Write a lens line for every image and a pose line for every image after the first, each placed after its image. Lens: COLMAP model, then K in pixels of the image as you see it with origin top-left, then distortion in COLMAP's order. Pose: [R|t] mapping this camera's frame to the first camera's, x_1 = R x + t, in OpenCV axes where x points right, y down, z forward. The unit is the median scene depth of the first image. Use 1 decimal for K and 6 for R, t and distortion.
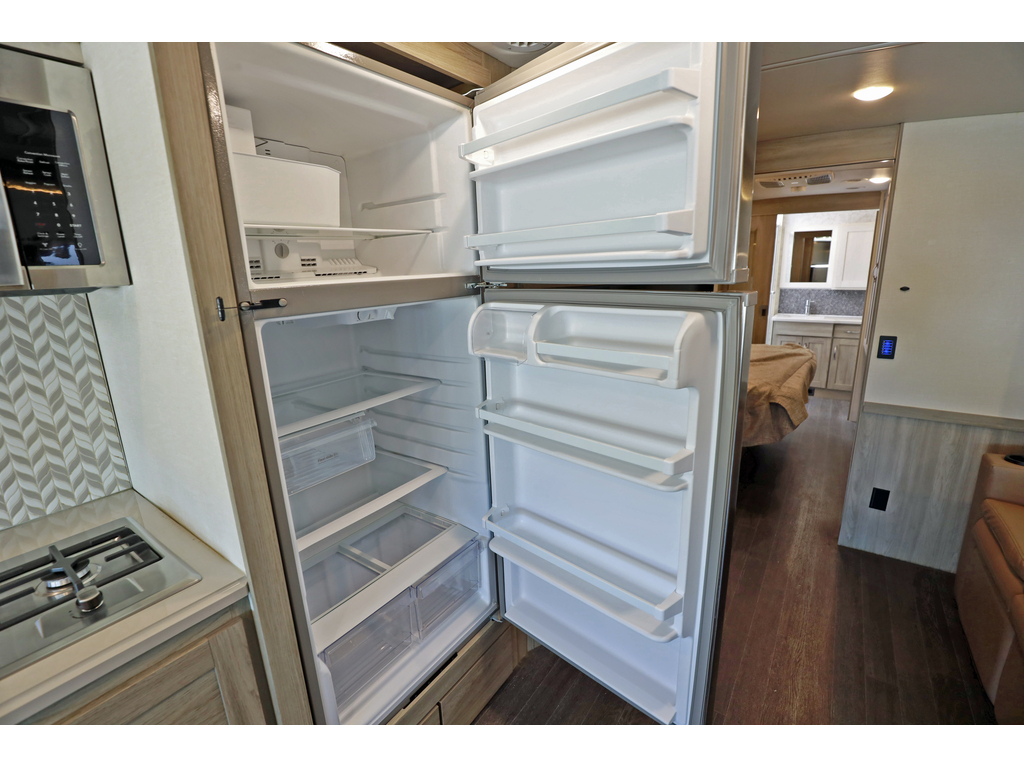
lens RADIAL K [[467.0, 0, 512.9], [0, 467.0, 381.6], [0, 0, 1]] dist [-0.038764, 0.007966]
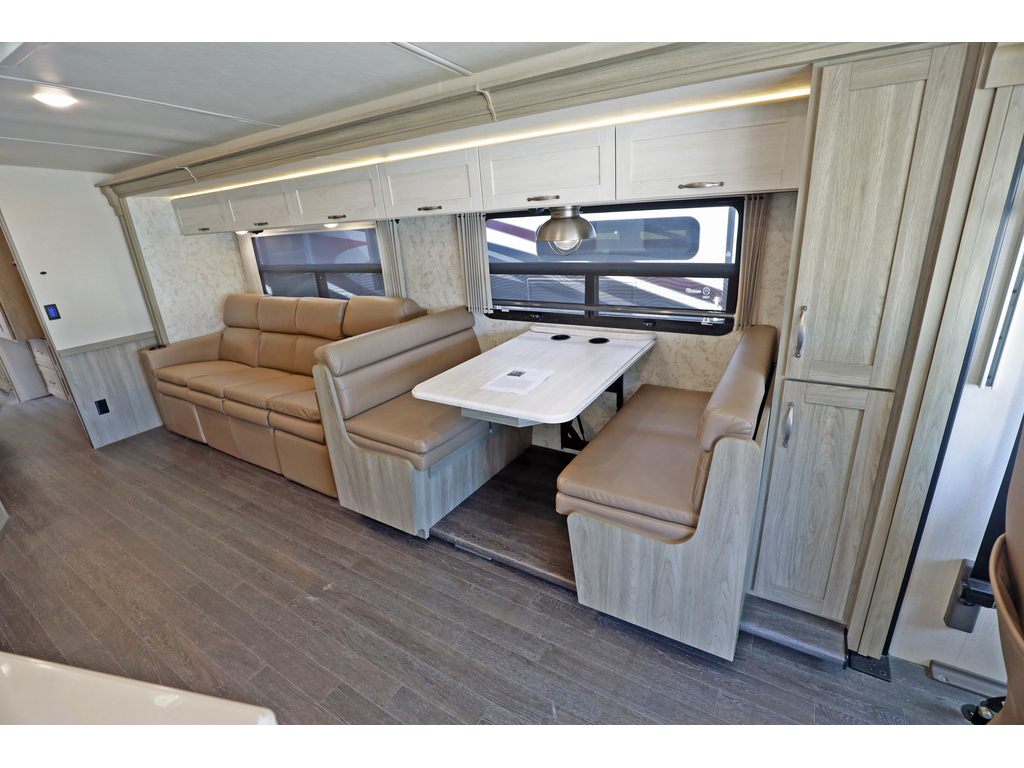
lens RADIAL K [[467.0, 0, 515.8], [0, 467.0, 381.2], [0, 0, 1]] dist [-0.038764, 0.007966]
pose [[-0.054124, -0.304438, 0.950993, -0.786142], [0.305458, 0.901685, 0.306038, 0.147070], [-0.950666, 0.307052, 0.044190, -0.475908]]
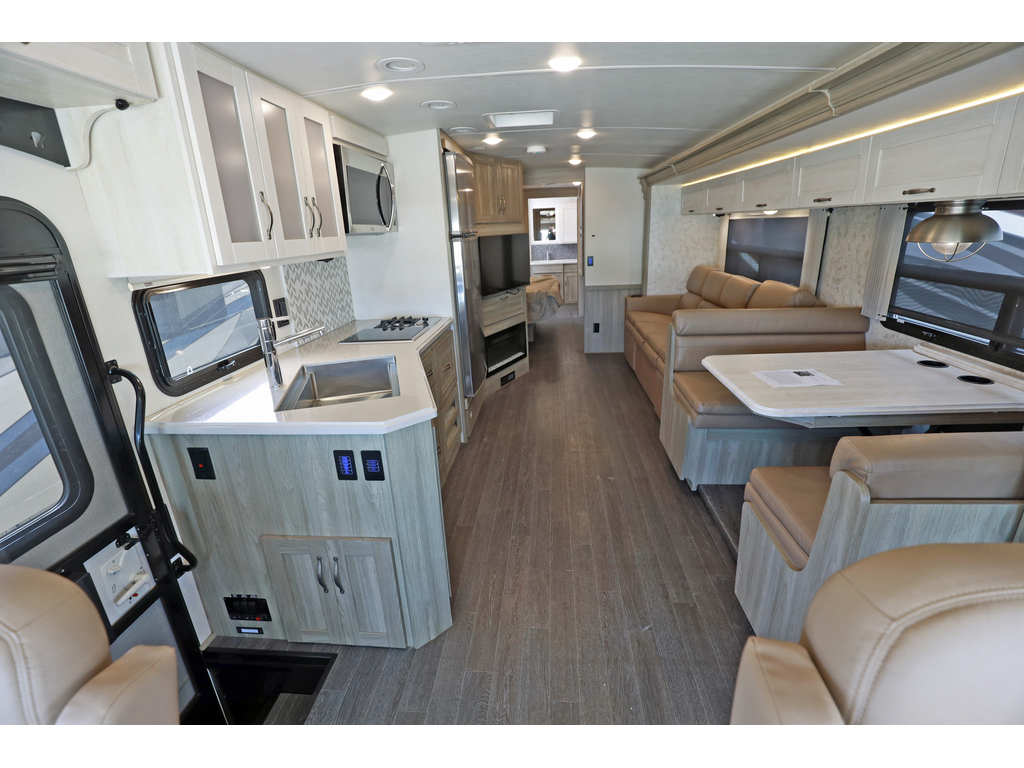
lens RADIAL K [[467.0, 0, 513.4], [0, 467.0, 382.2], [0, 0, 1]] dist [-0.038764, 0.007966]
pose [[0.861564, -0.168822, 0.478756, -0.816952], [0.141819, 0.985578, 0.092324, 0.273570], [-0.487437, -0.011647, 0.873080, -0.955449]]
